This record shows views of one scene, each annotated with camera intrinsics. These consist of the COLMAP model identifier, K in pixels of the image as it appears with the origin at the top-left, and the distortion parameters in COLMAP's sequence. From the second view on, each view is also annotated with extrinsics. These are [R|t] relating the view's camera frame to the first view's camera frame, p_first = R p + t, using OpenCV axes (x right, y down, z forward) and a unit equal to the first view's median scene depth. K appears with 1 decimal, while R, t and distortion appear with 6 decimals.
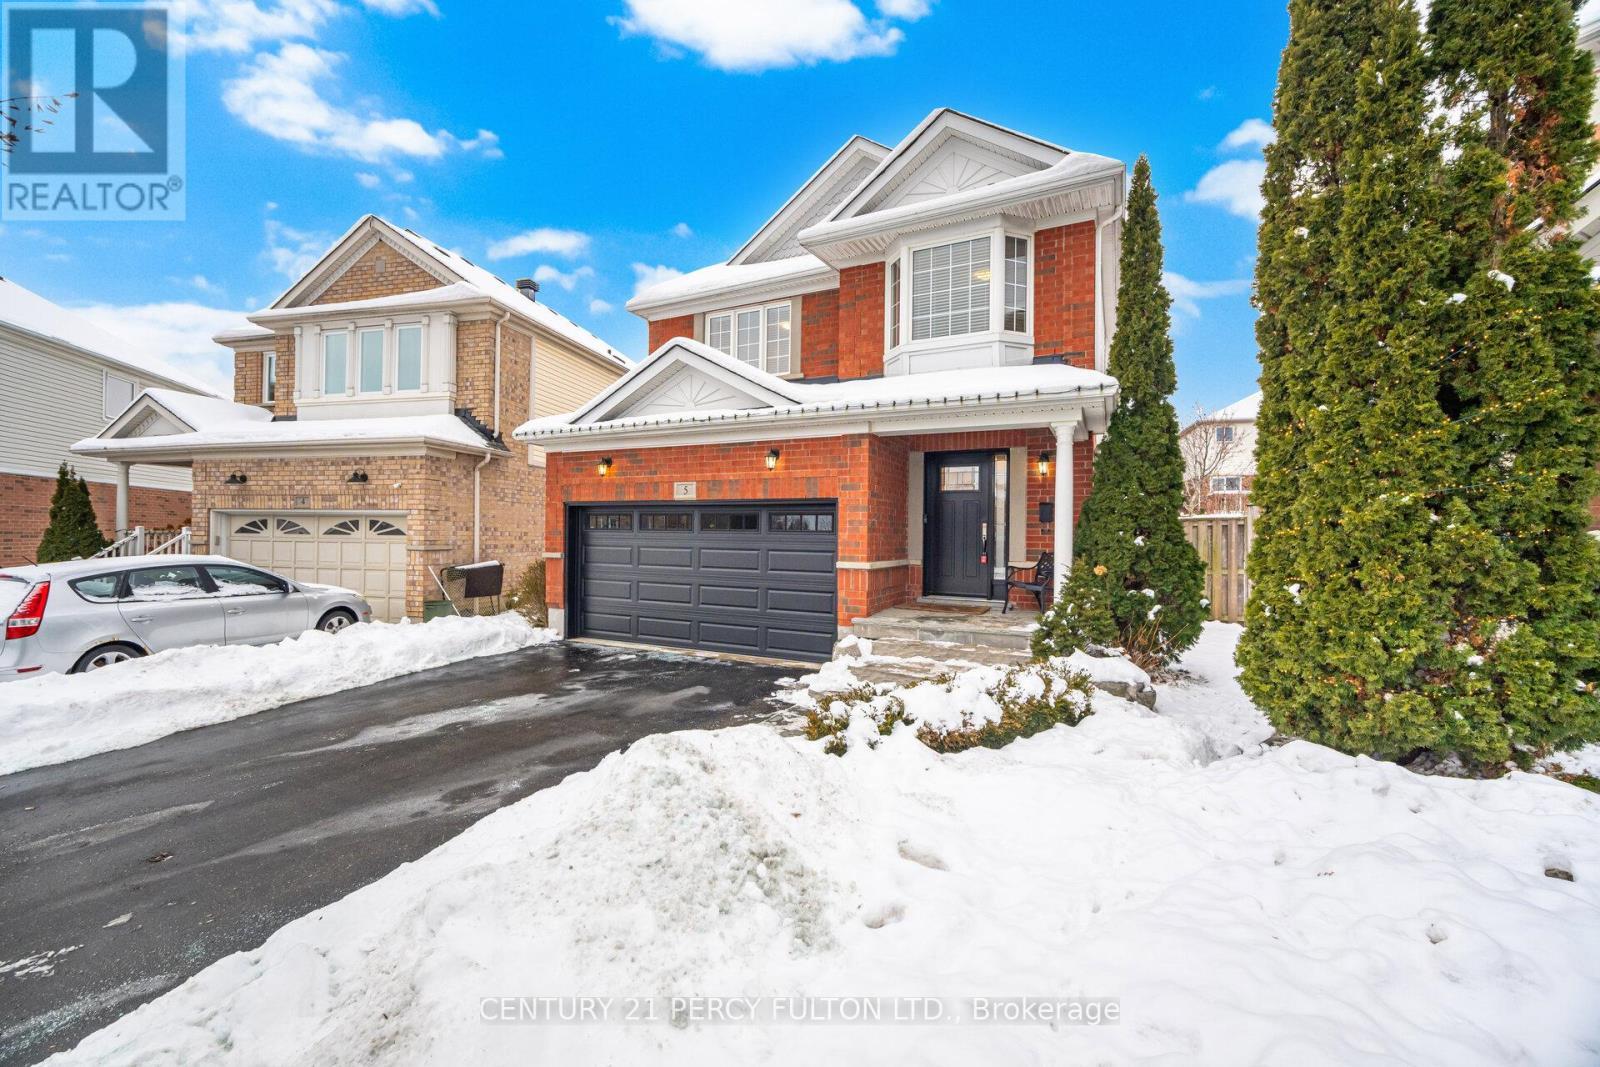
lens RADIAL K [[650.9, 0, 802.9], [0, 650.9, 532.5], [0, 0, 1]] dist [-0.004598, -0.000701]
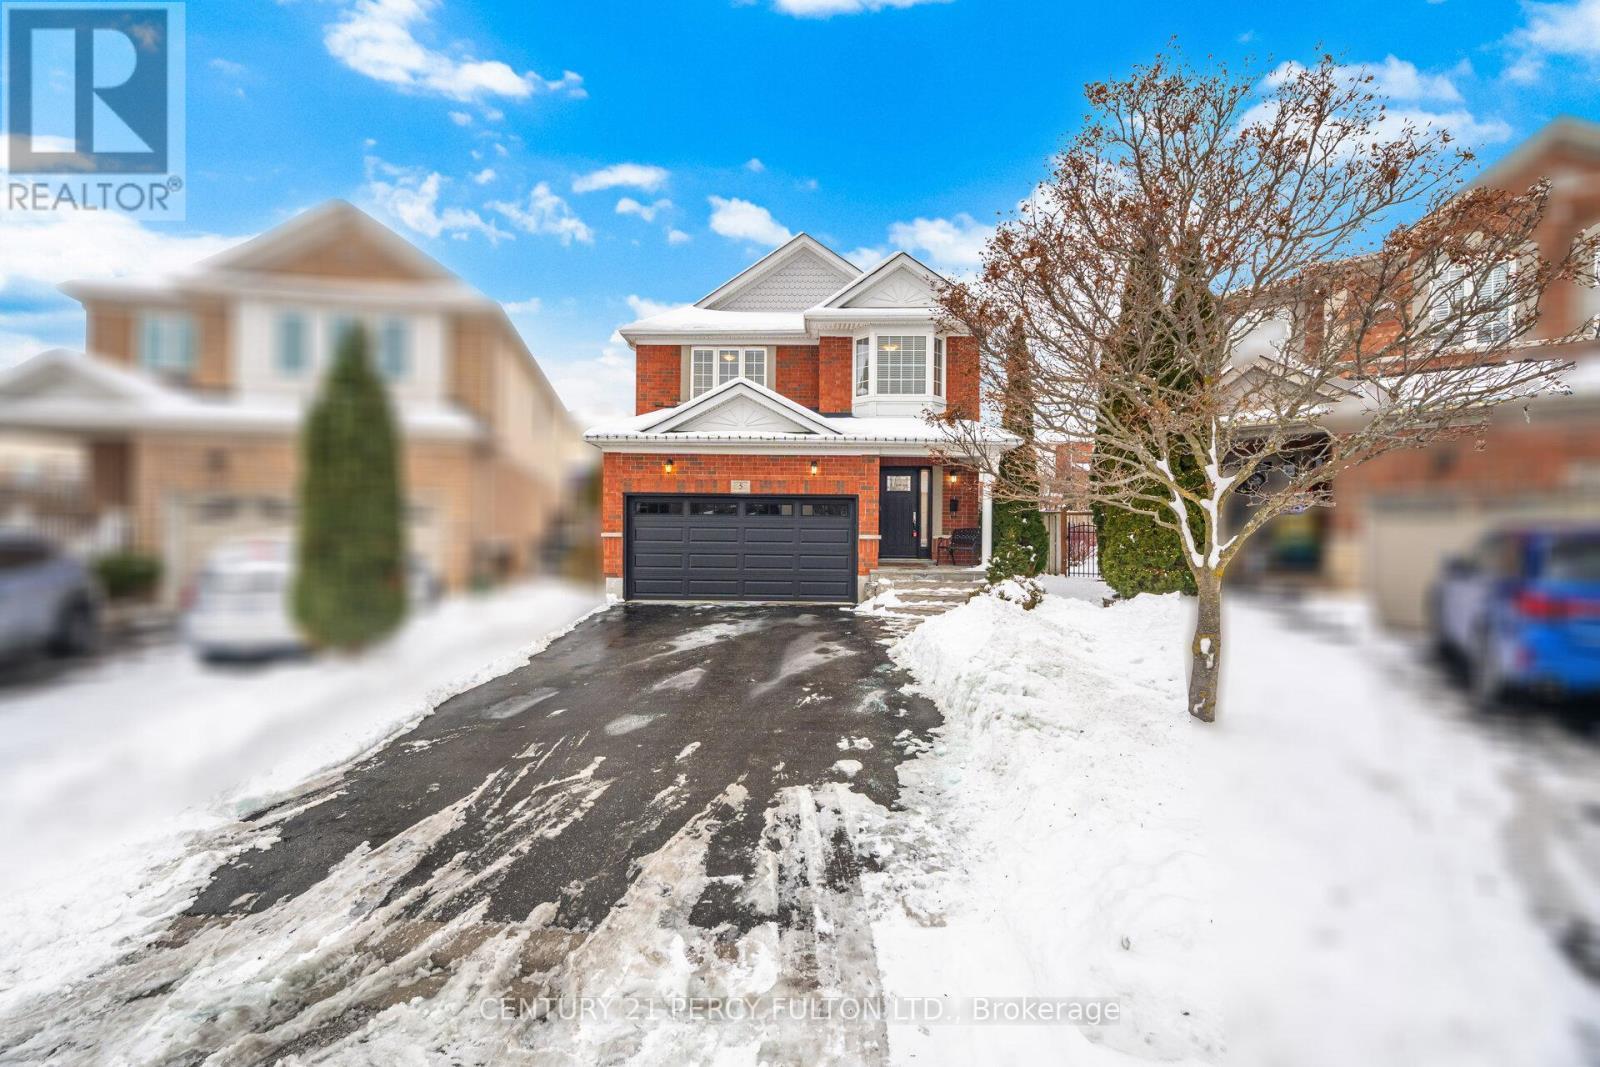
lens RADIAL K [[650.9, 0, 796.7], [0, 650.9, 529.1], [0, 0, 1]] dist [-0.004598, -0.000701]
pose [[0.896761, -0.003481, 0.442501, -0.697607], [0.000916, 0.999982, 0.006009, 0.018662], [-0.442514, -0.004983, 0.896748, -0.313355]]
